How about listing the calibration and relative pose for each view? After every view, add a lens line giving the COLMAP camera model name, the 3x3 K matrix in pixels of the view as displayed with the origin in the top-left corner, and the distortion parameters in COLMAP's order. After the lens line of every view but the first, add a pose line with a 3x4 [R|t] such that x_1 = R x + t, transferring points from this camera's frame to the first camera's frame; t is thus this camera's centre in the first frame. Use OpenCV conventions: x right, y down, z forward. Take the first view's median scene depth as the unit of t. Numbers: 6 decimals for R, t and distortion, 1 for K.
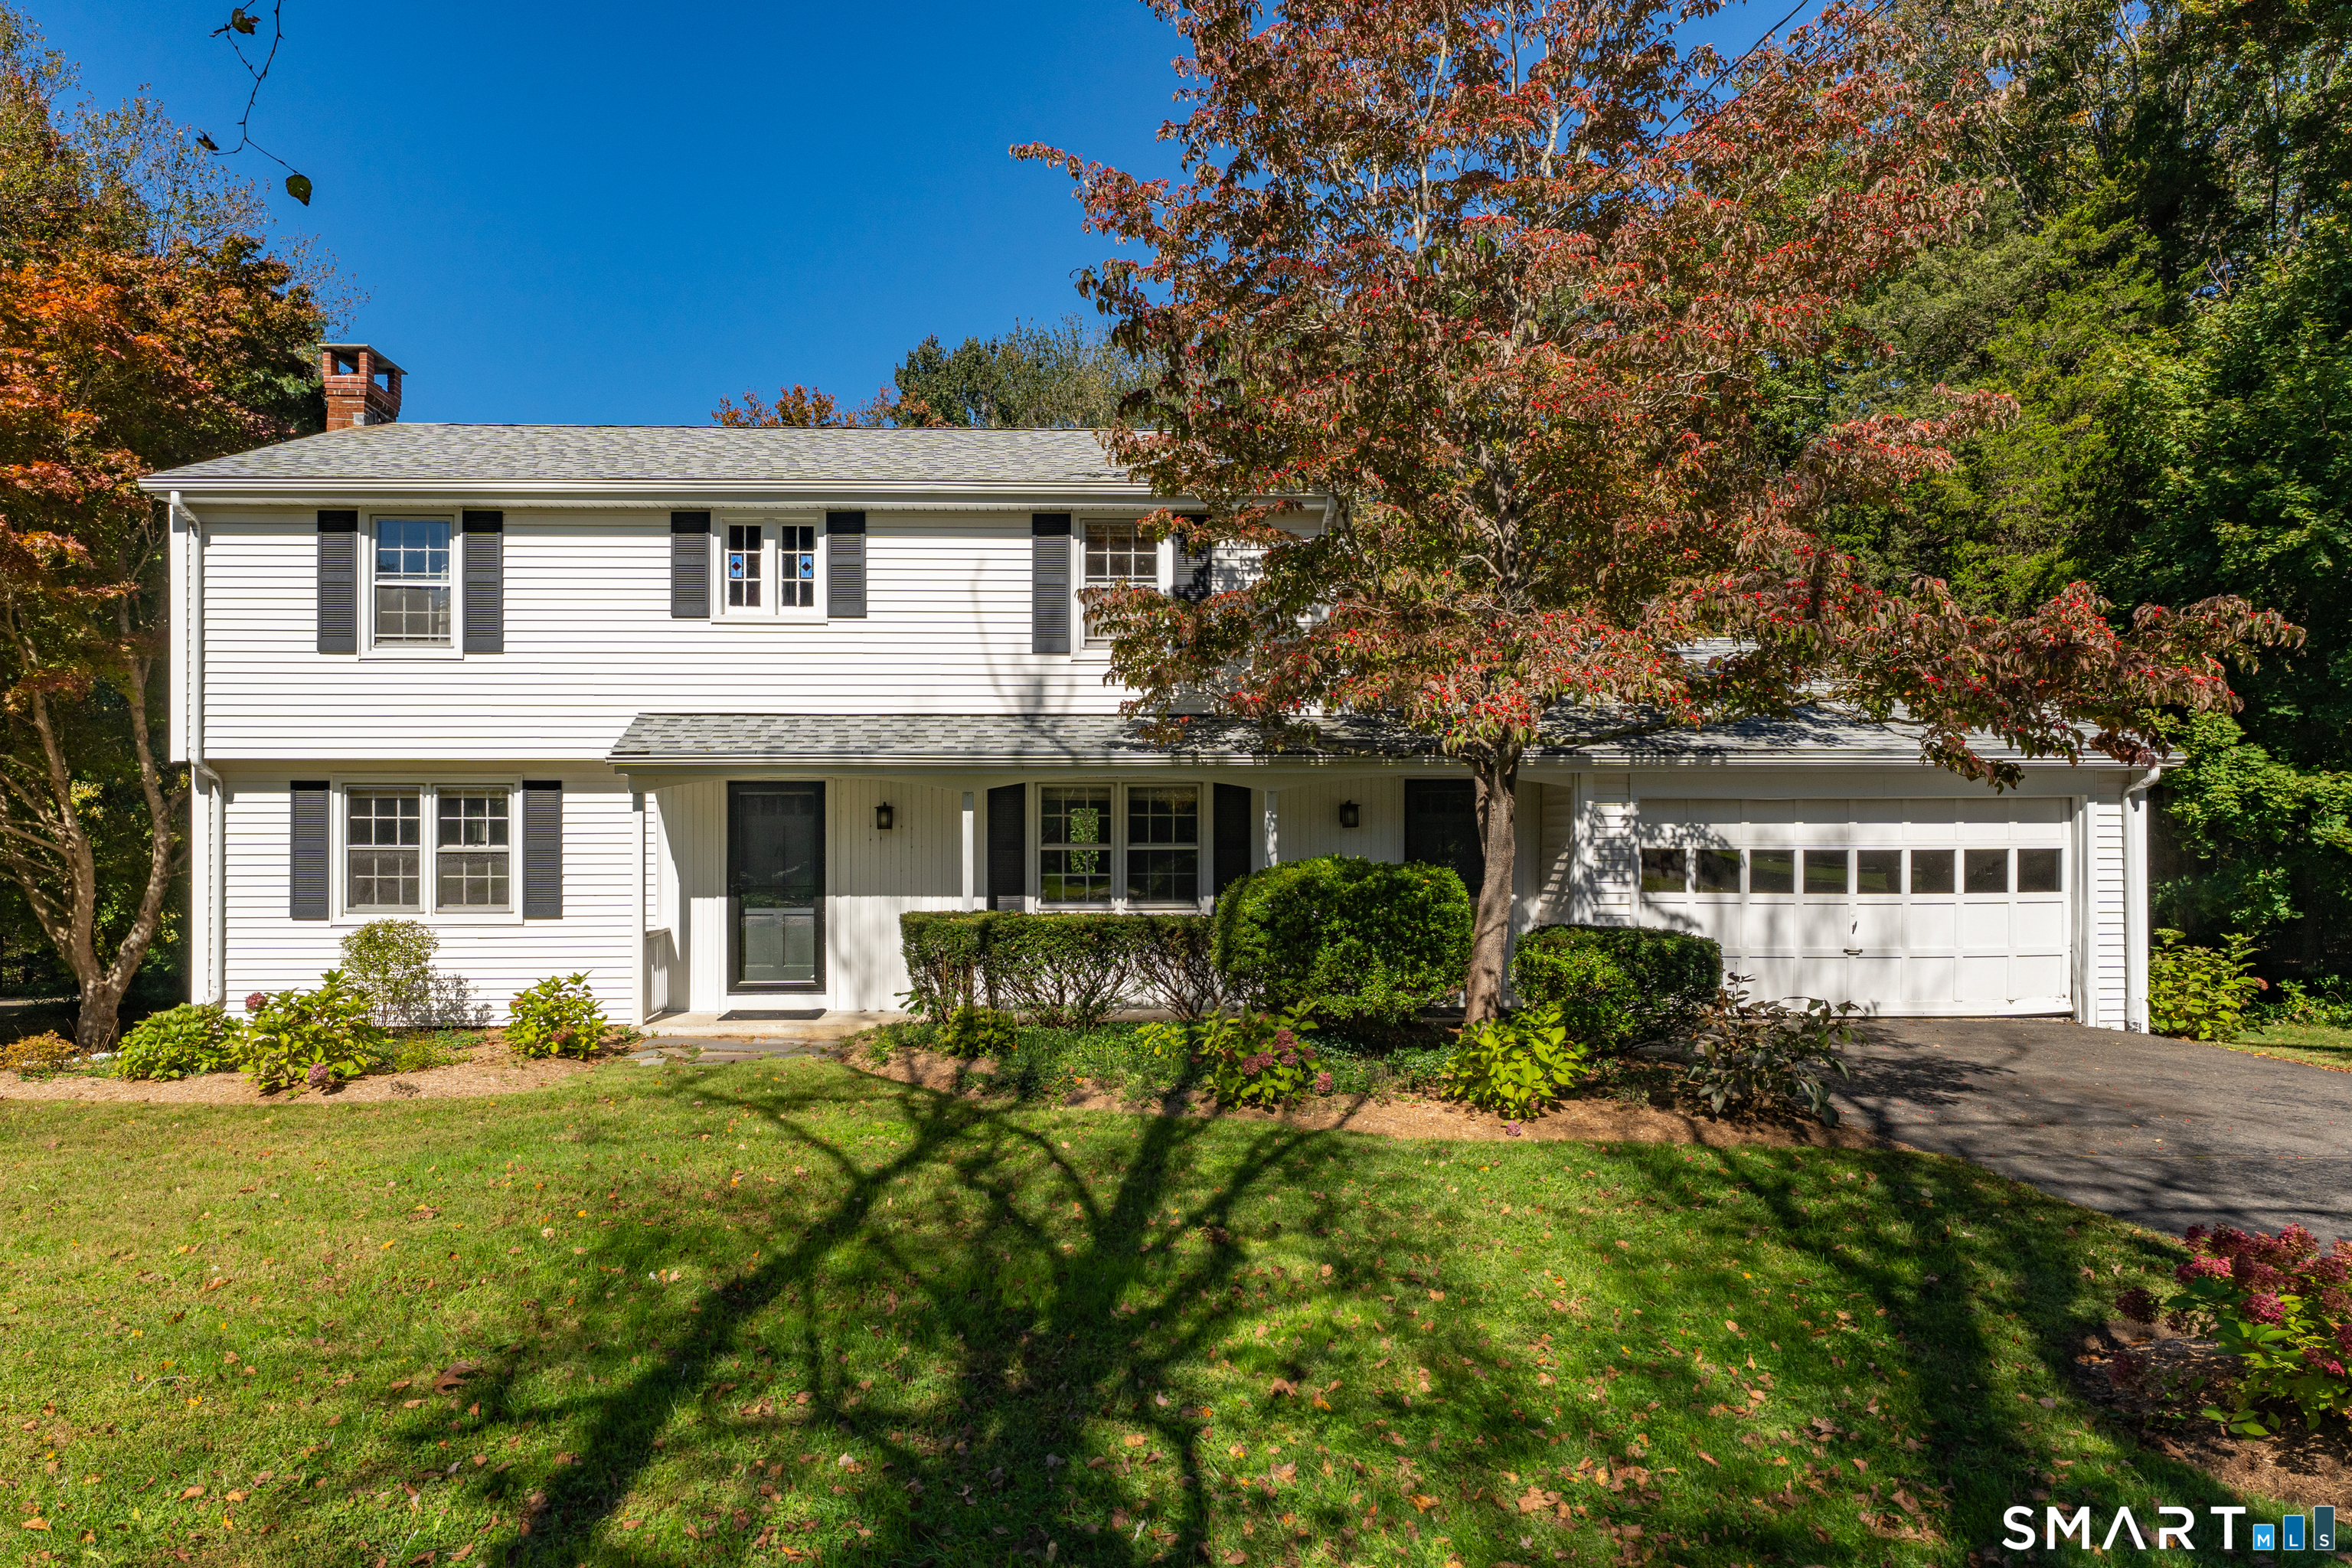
lens RADIAL K [[1236.8, 0, 1177.0], [0, 1236.8, 842.6], [0, 0, 1]] dist [0.002721, 0.000445]
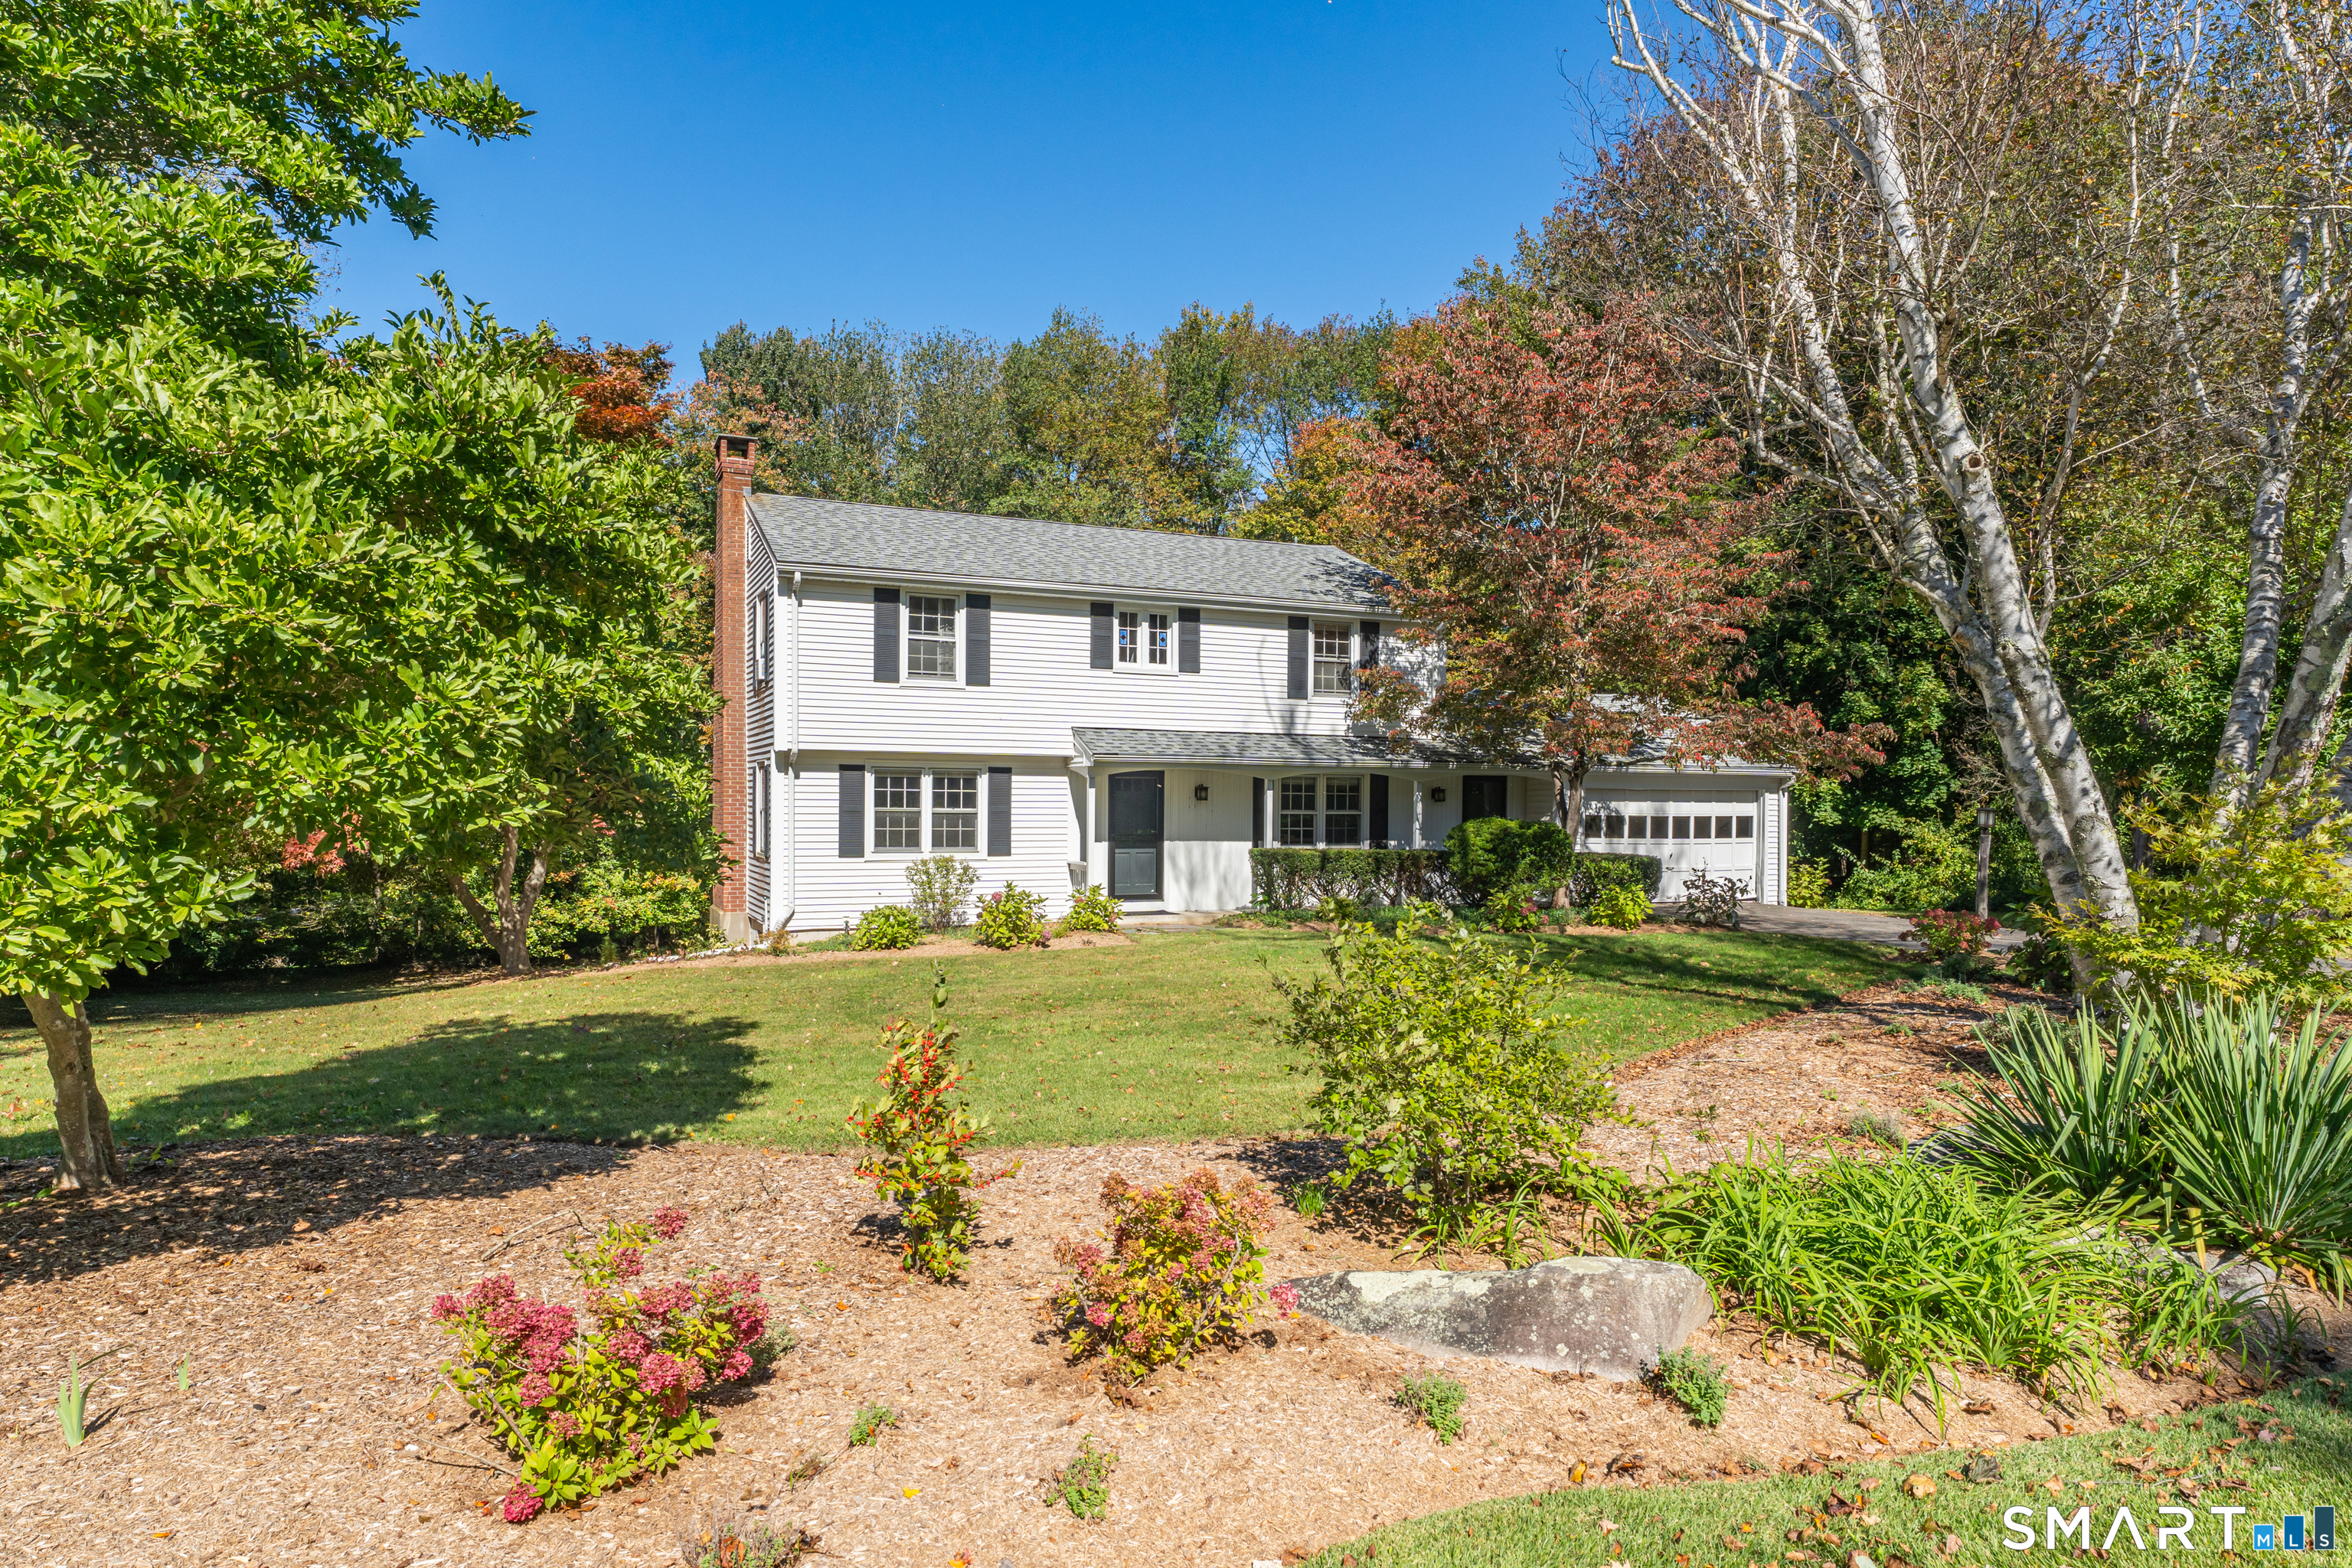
lens RADIAL K [[1341.0, 0, 1176.0], [0, 1341.0, 784.0], [0, 0, 1]] dist [-0.001629, -0.000111]
pose [[0.927133, 0.013752, 0.374481, -0.947277], [-0.008867, 0.999852, -0.014764, -0.006293], [-0.374628, 0.010367, 0.927117, -0.649393]]
